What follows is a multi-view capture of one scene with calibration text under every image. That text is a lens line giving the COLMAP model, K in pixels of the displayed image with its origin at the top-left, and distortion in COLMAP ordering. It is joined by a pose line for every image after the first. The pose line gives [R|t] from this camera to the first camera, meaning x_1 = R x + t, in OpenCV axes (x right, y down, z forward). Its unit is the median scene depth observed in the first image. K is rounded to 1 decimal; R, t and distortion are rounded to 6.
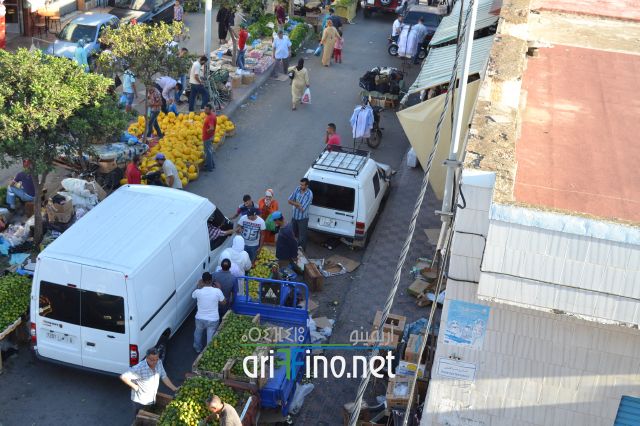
lens RADIAL K [[890.0, 0, 320.0], [0, 890.0, 213.0], [0, 0, 1]] dist [-0.040687, -0.055587]
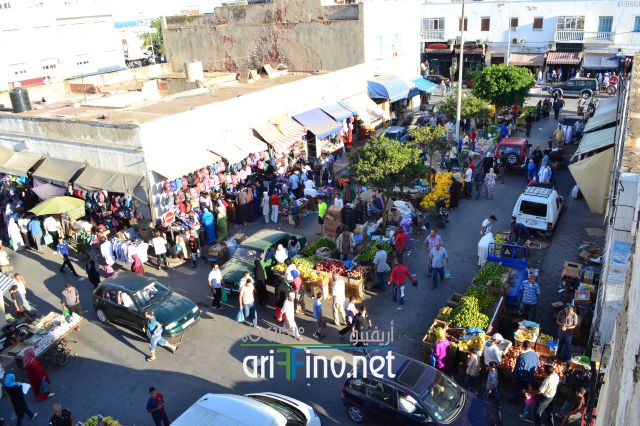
lens RADIAL K [[506.1, 0, 320.0], [0, 506.1, 213.0], [0, 0, 1]] dist [-0.080292, 0.002153]
pose [[0.943862, -0.002199, -0.330334, -0.065724], [-0.021430, 0.997464, -0.067872, 0.072082], [0.329645, 0.071141, 0.941421, -0.156150]]
